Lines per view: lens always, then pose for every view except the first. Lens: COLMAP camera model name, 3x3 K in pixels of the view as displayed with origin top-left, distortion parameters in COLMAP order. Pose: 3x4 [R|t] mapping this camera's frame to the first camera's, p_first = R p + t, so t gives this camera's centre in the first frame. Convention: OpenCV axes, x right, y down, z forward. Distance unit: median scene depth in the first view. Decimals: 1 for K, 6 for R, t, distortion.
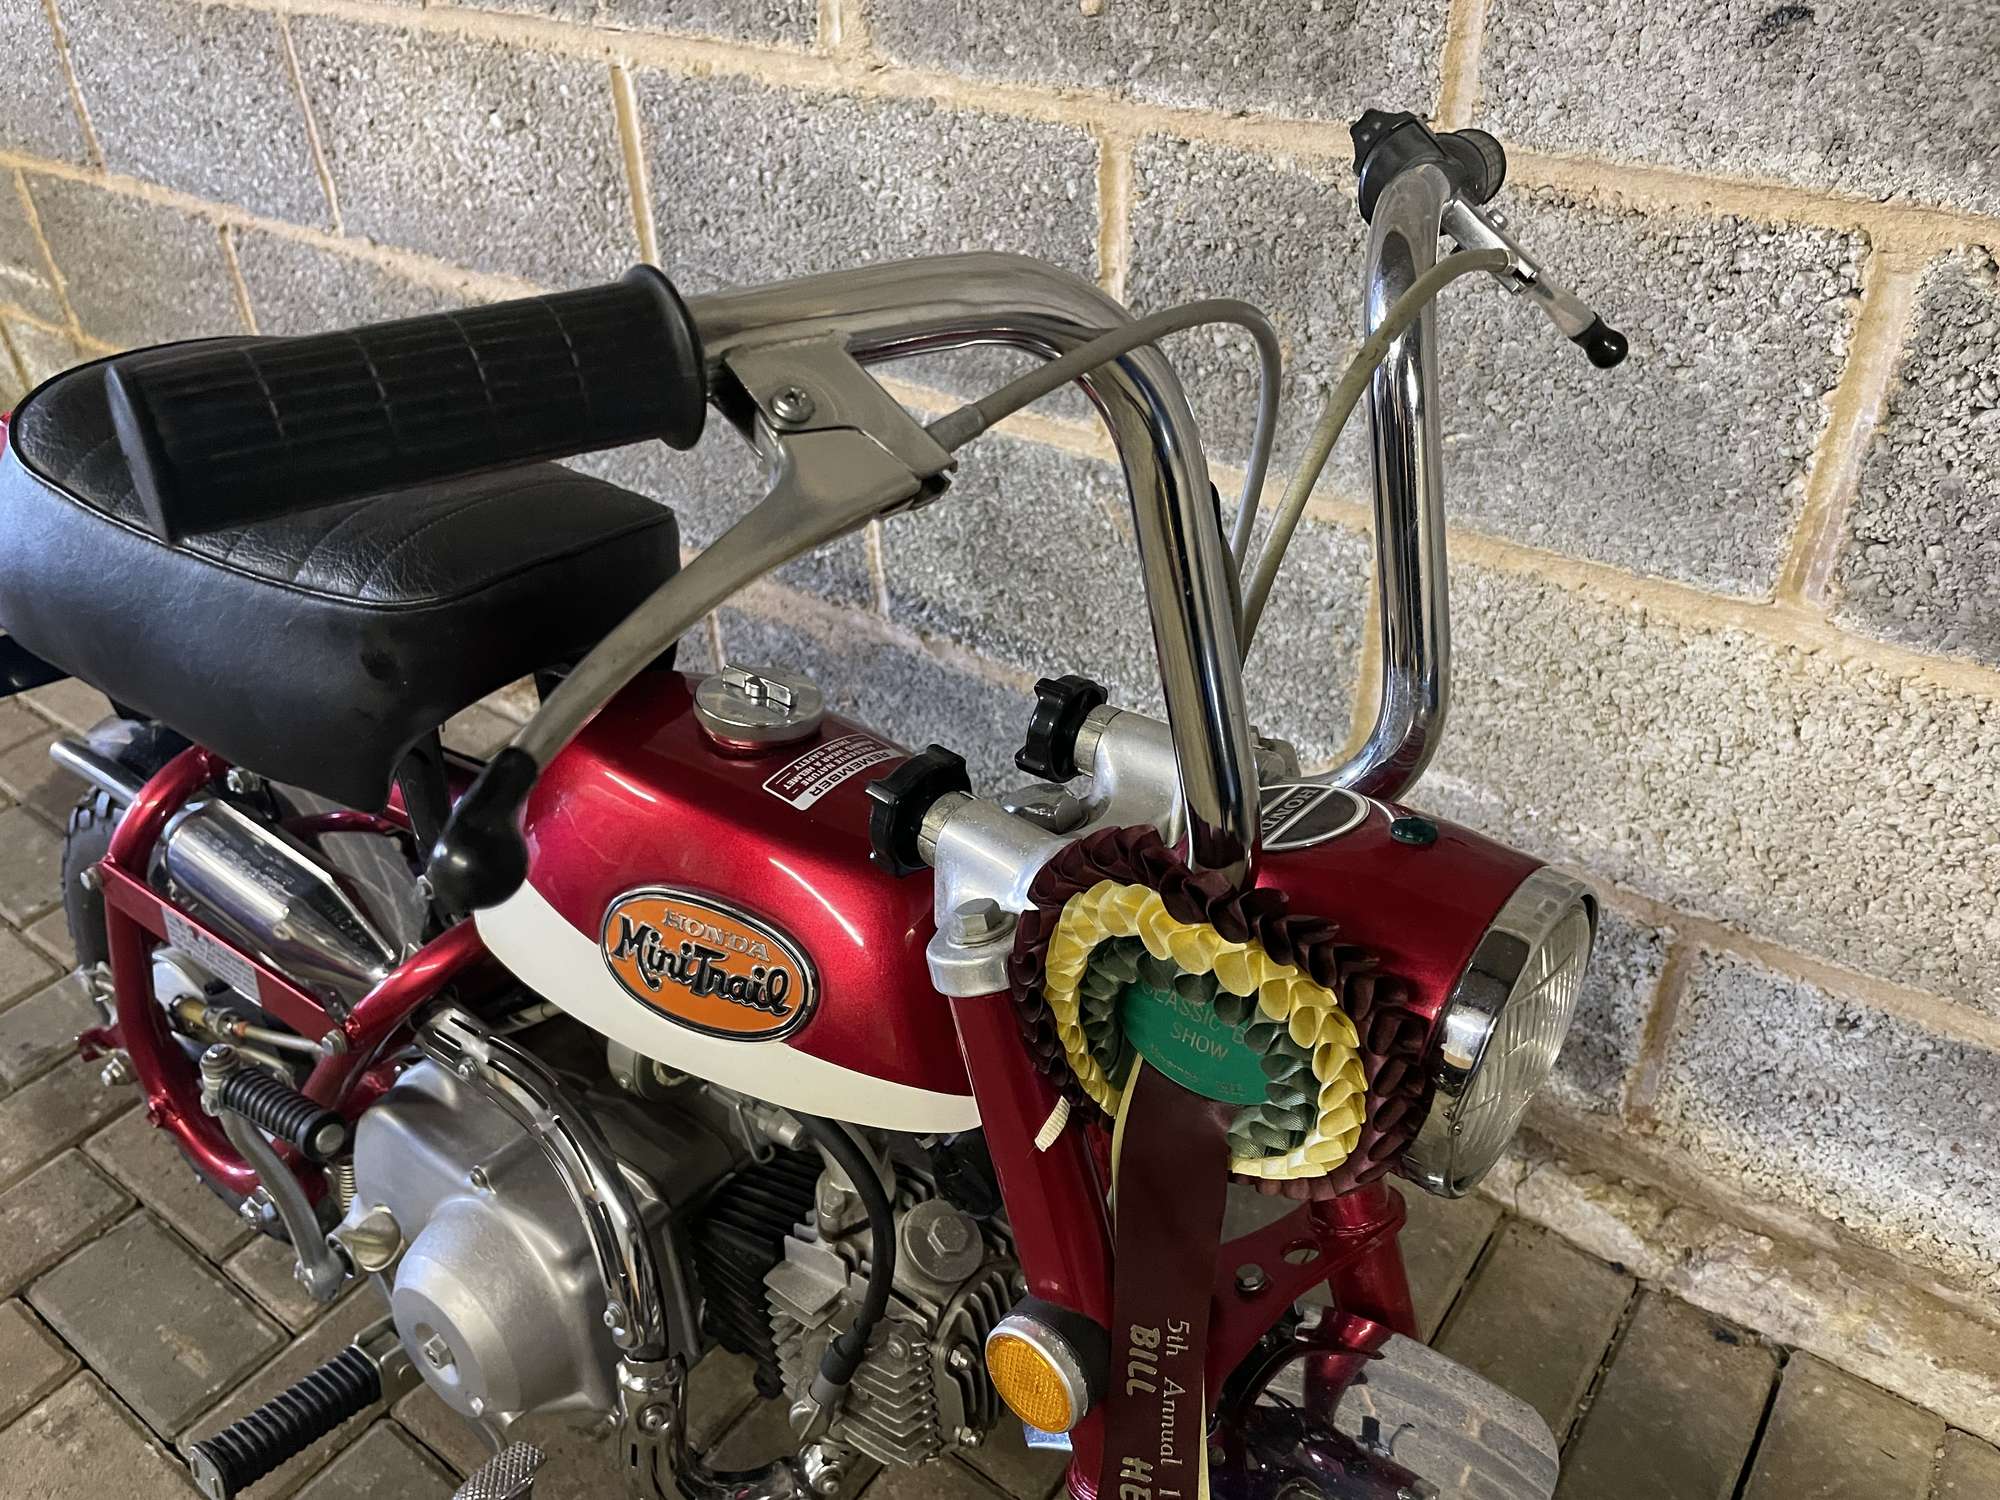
lens RADIAL K [[1551.1, 0, 963.6], [0, 1551.1, 763.0], [0, 0, 1]] dist [0.078347, -0.124805]
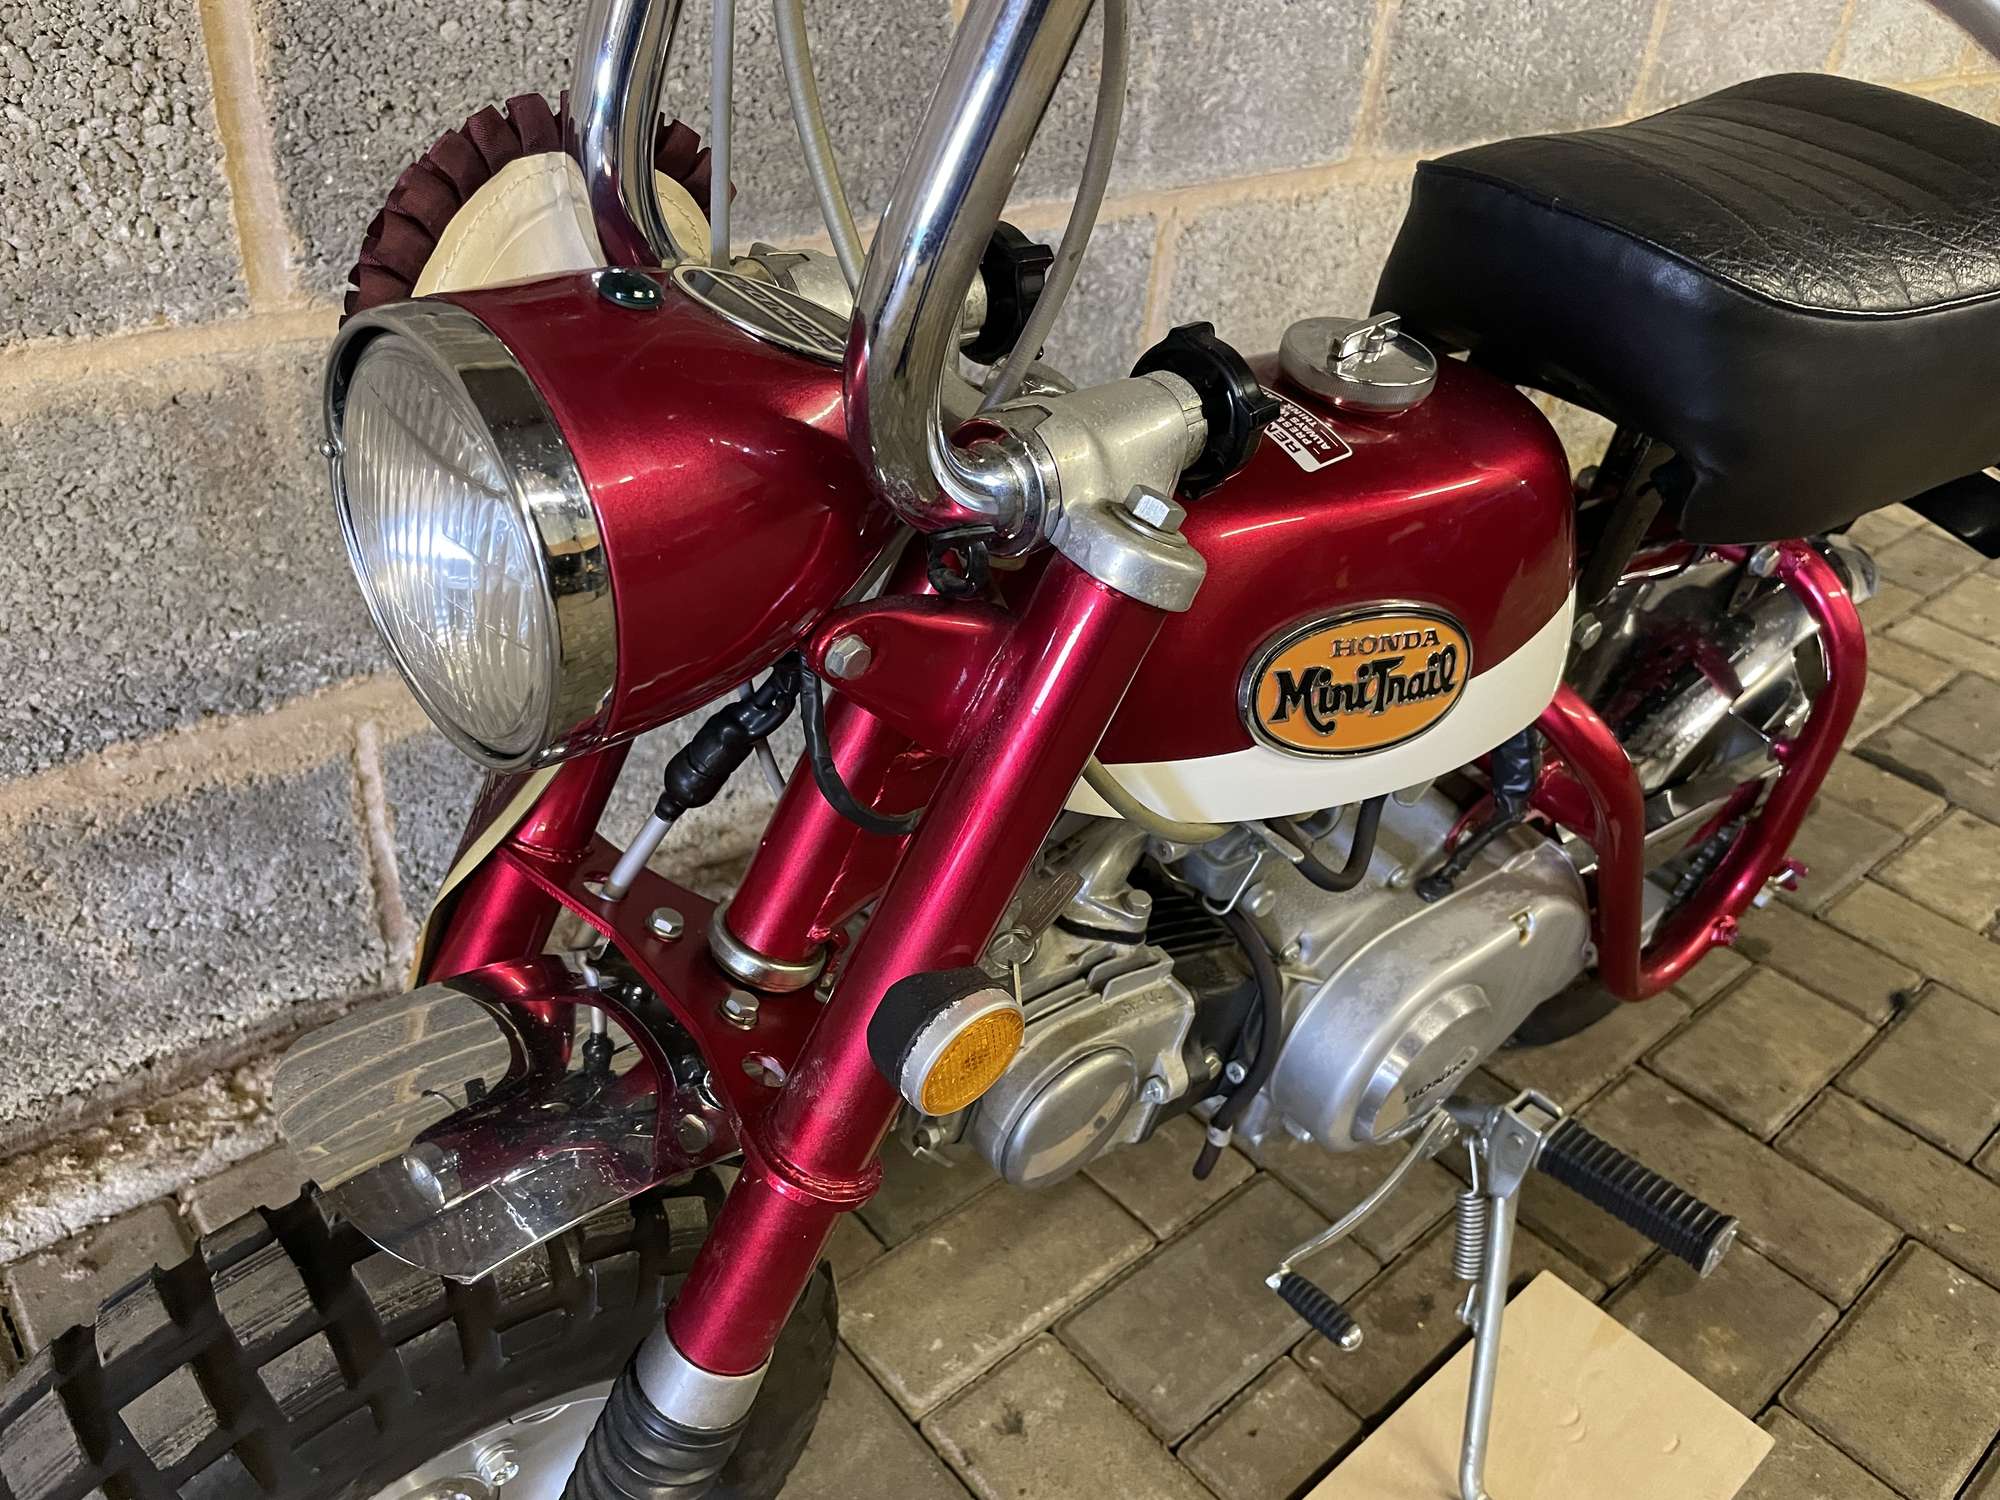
lens RADIAL K [[1551.1, 0, 1015.4], [0, 1551.1, 753.7], [0, 0, 1]] dist [0.078347, -0.124805]
pose [[0.192626, -0.487598, 0.851554, -0.919308], [0.497841, 0.796388, 0.343395, -0.267429], [-0.845606, 0.357792, 0.396151, 0.730594]]
